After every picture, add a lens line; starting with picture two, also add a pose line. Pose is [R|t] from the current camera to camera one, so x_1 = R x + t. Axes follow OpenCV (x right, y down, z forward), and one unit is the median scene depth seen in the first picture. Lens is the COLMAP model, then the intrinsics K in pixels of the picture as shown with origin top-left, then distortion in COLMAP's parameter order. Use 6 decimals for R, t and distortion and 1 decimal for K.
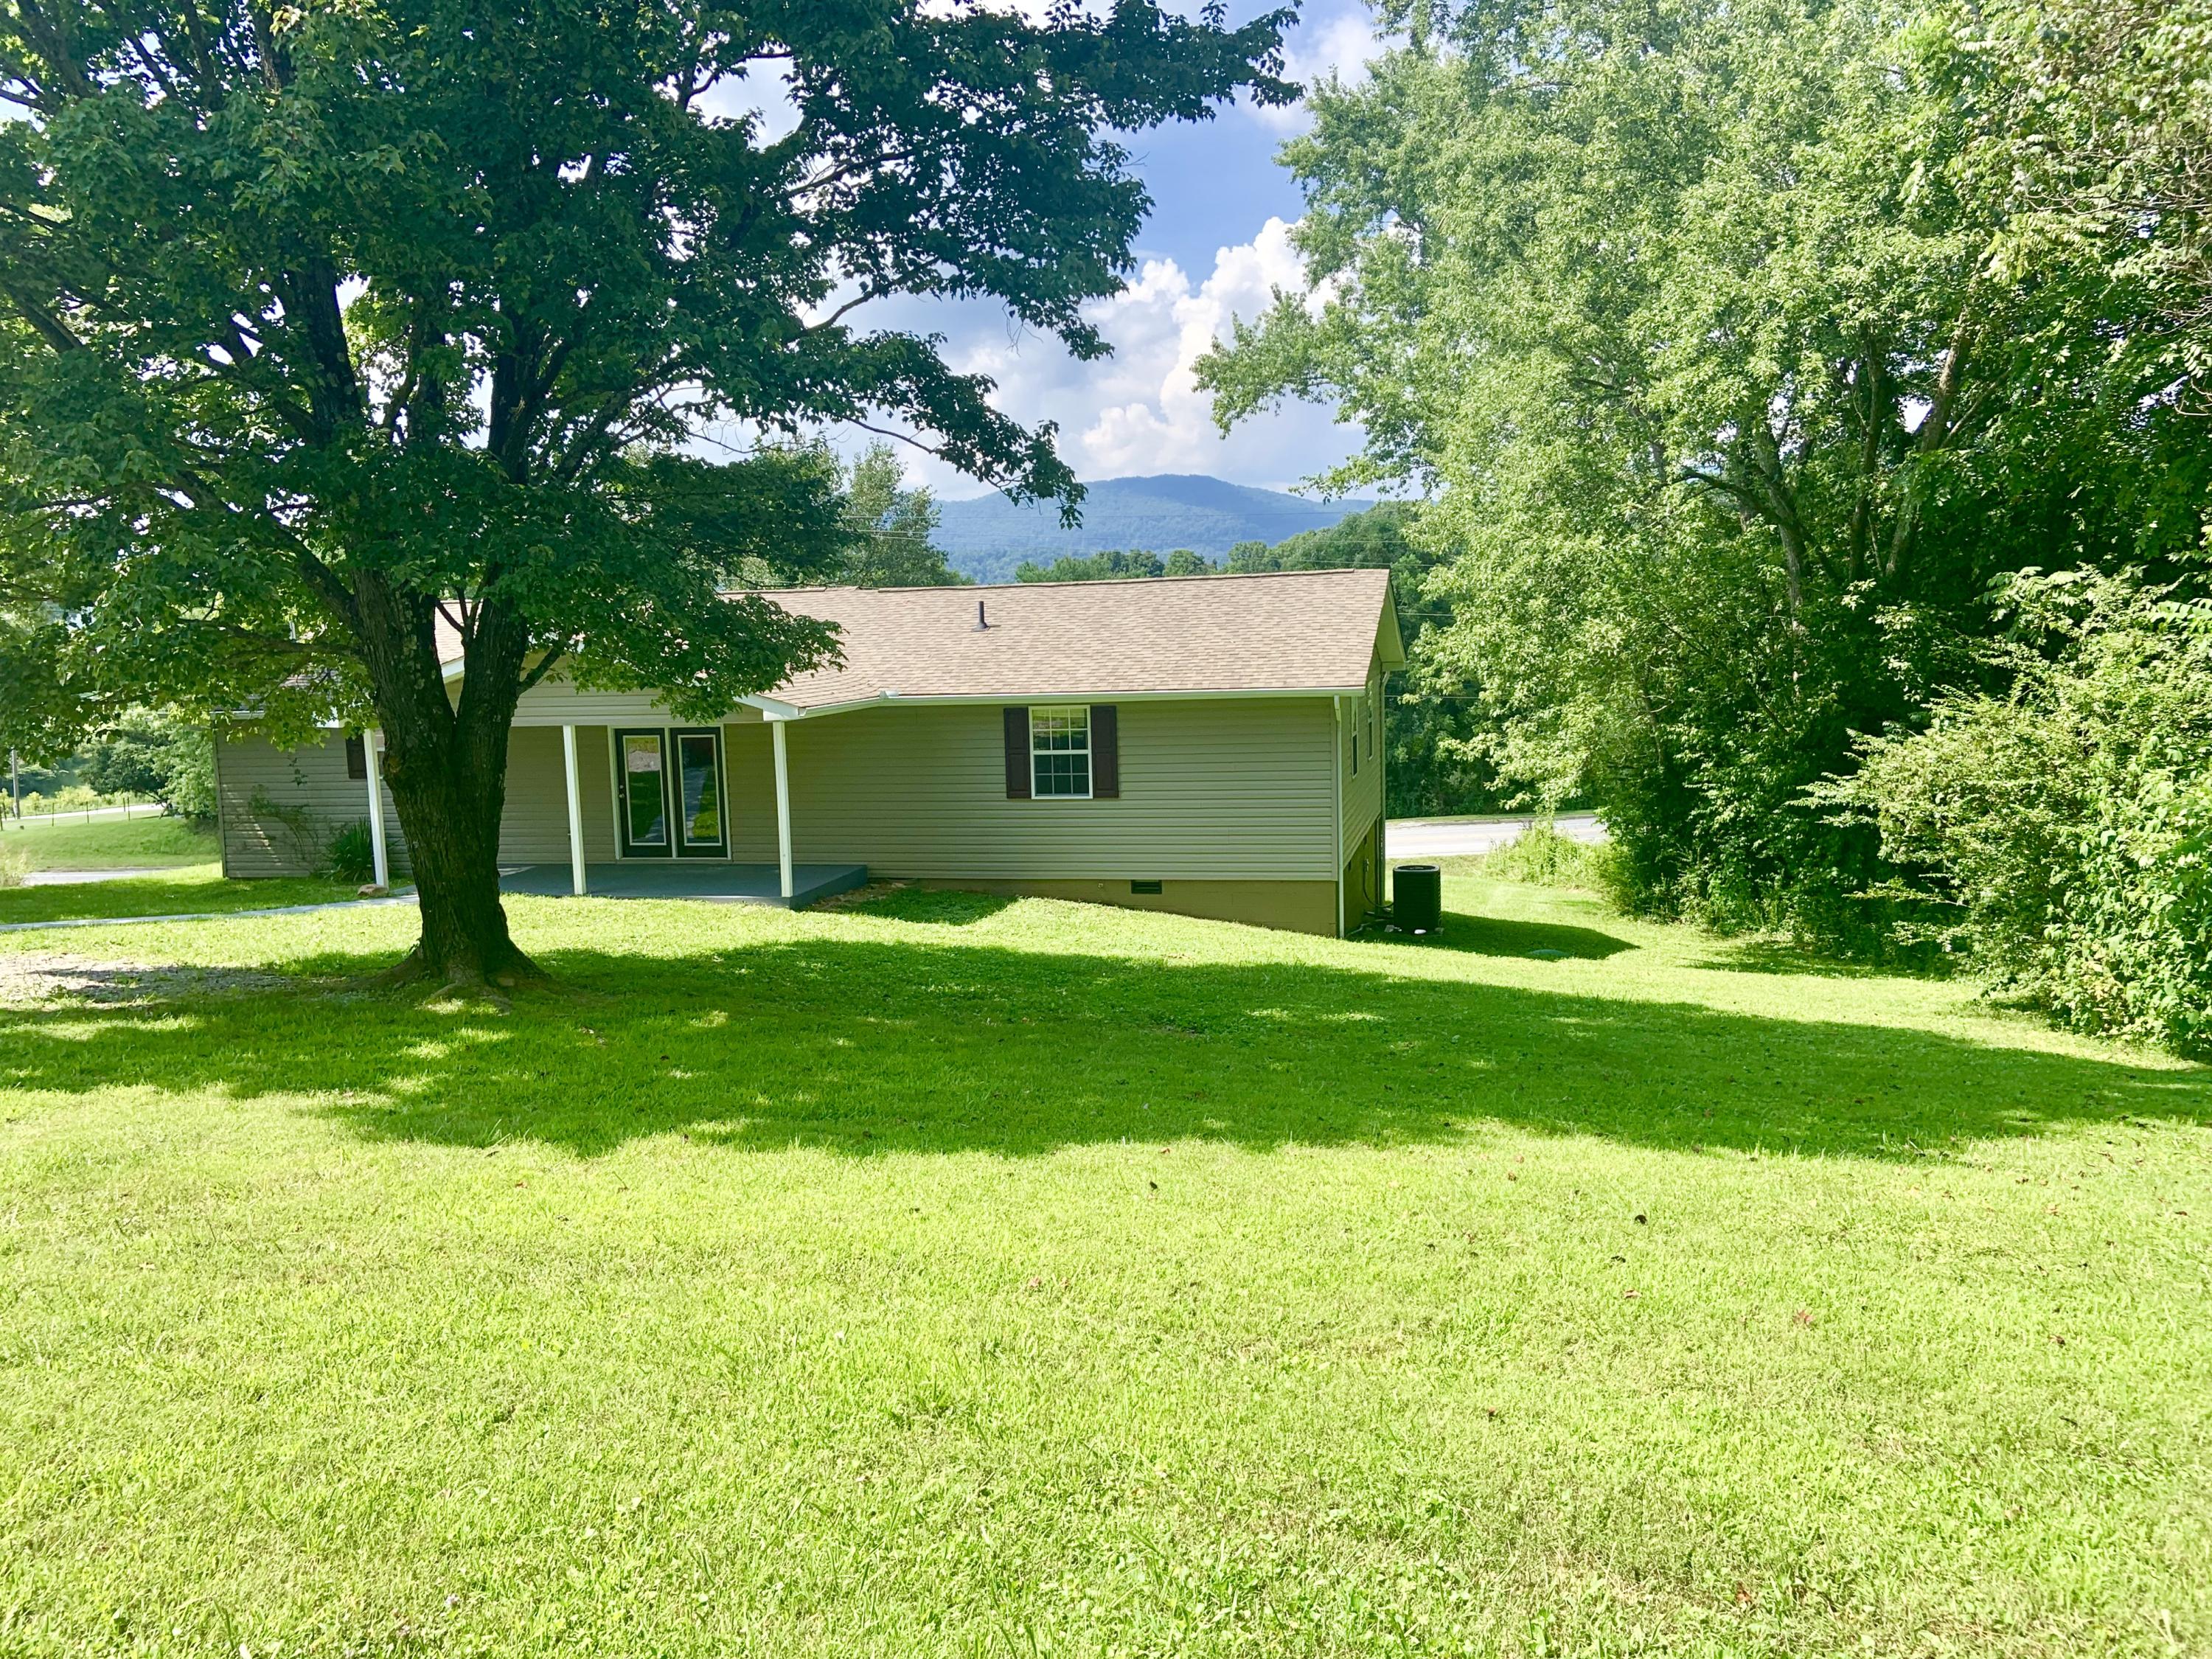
lens RADIAL K [[1663.0, 0, 1106.0], [0, 1663.0, 829.5], [0, 0, 1]] dist [0.061207, 0.000366]
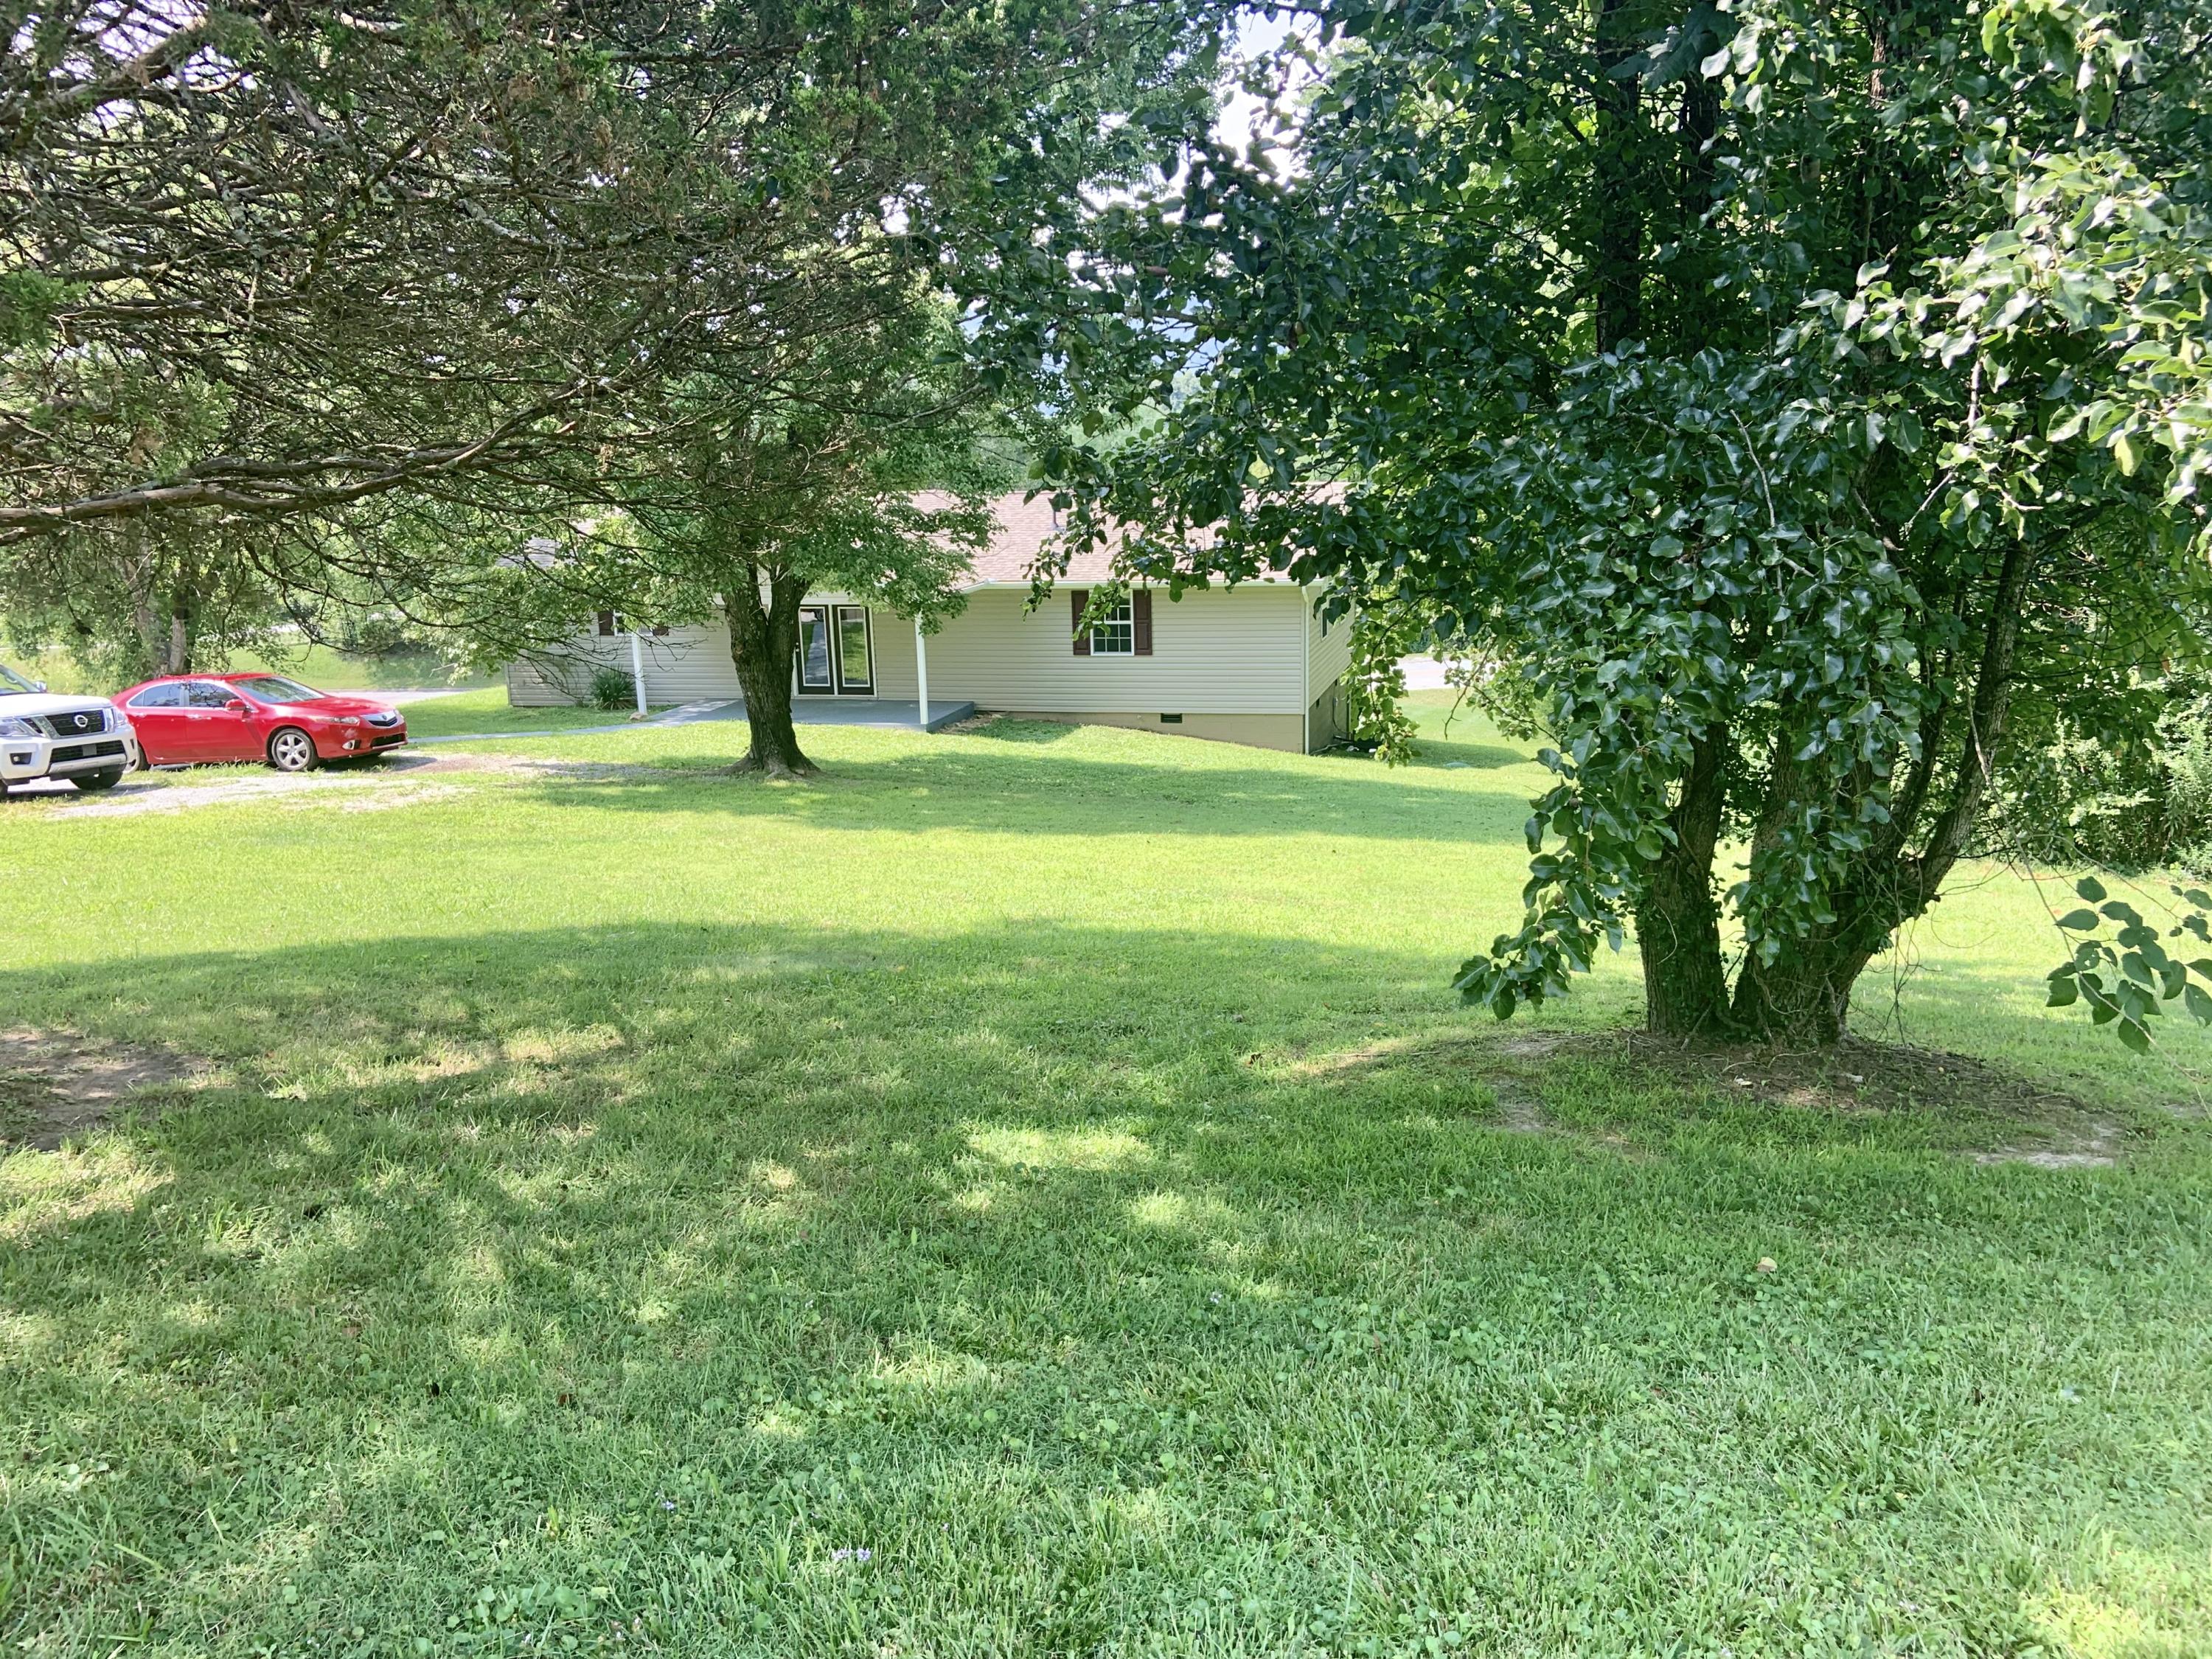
lens RADIAL K [[1663.0, 0, 1106.0], [0, 1663.0, 829.5], [0, 0, 1]] dist [0.061207, 0.000366]
pose [[0.999544, 0.006386, -0.029498, 0.012380], [-0.003263, 0.994493, 0.104752, -0.022024], [0.030004, -0.104608, 0.994061, -0.482510]]
